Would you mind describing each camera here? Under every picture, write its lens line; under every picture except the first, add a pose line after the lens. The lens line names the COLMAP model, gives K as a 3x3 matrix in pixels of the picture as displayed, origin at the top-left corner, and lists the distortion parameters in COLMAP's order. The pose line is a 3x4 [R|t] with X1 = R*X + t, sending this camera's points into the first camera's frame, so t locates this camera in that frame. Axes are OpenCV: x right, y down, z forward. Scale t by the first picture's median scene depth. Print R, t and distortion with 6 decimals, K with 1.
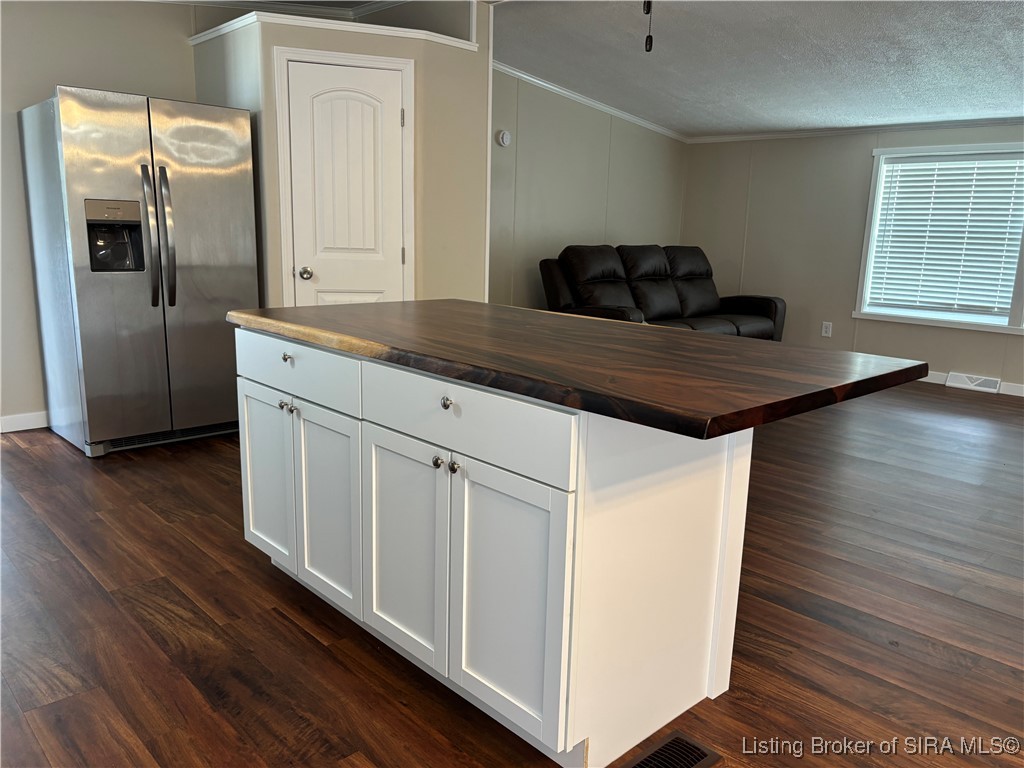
lens RADIAL K [[788.1, 0, 516.9], [0, 788.1, 395.9], [0, 0, 1]] dist [0.073264, -0.076460]
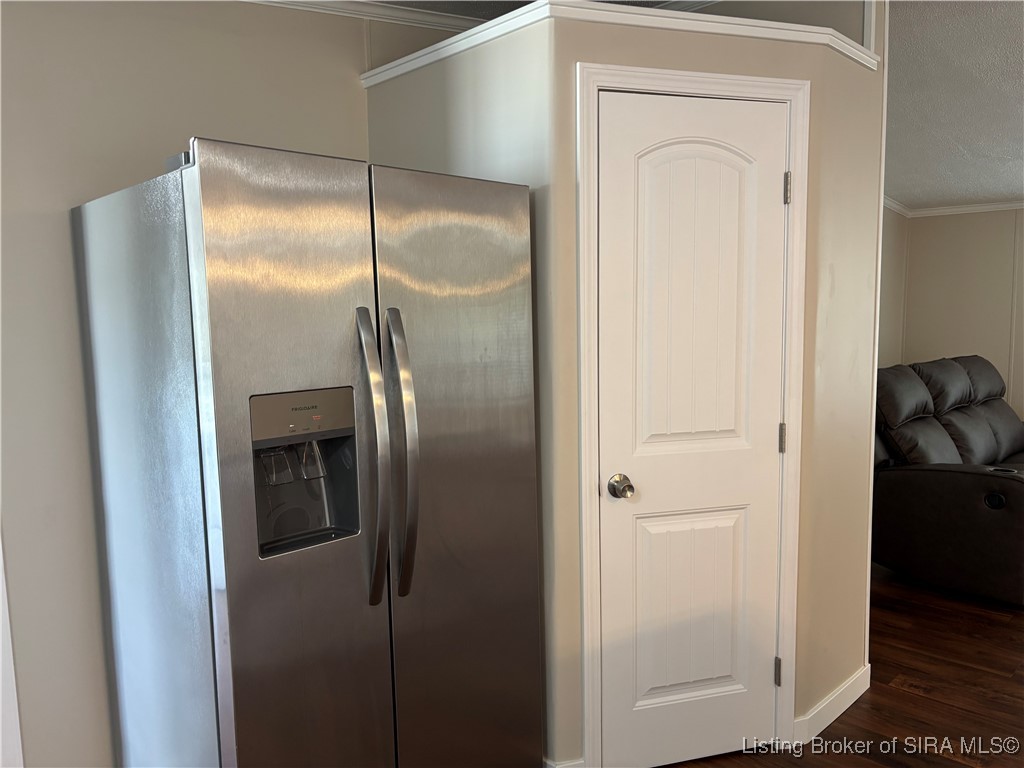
lens RADIAL K [[788.1, 0, 516.9], [0, 788.1, 395.9], [0, 0, 1]] dist [0.073264, -0.076460]
pose [[0.998634, -0.048740, 0.018835, -0.345936], [0.050400, 0.993604, -0.101047, -0.167525], [-0.013790, 0.101859, 0.994703, 0.490439]]
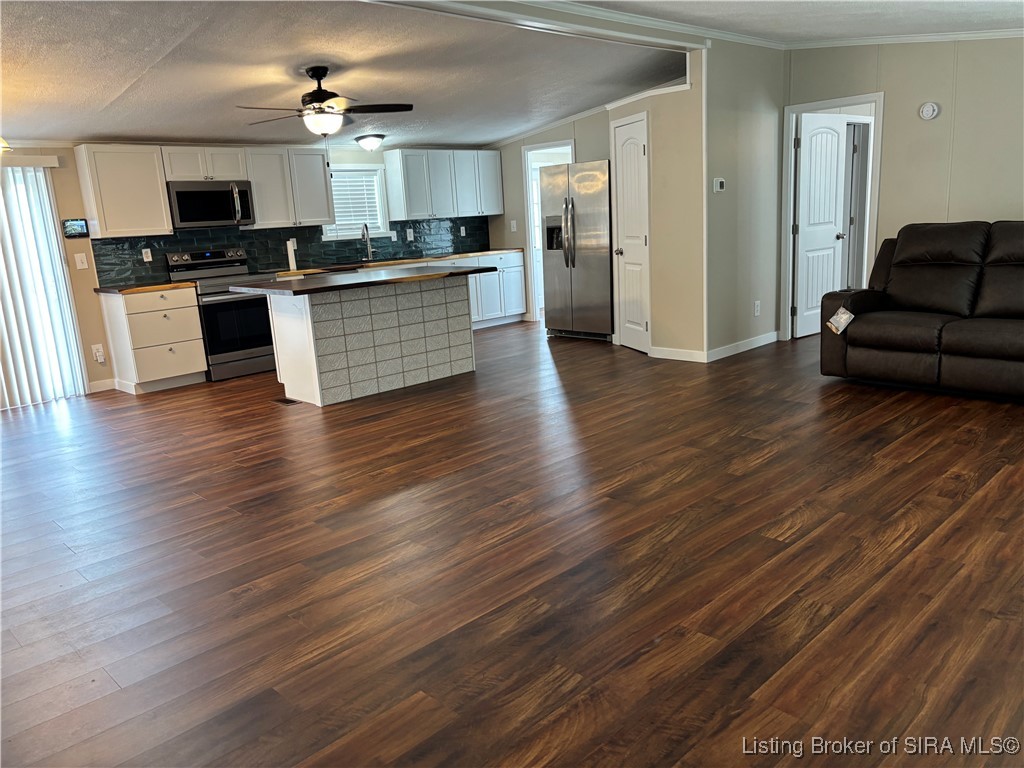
lens RADIAL K [[788.1, 0, 516.9], [0, 788.1, 395.9], [0, 0, 1]] dist [0.073264, -0.076460]
pose [[0.021916, 0.196715, -0.980216, 1.461140], [-0.156031, 0.969110, 0.190998, -0.146660], [0.987509, 0.148758, 0.051933, 0.756716]]
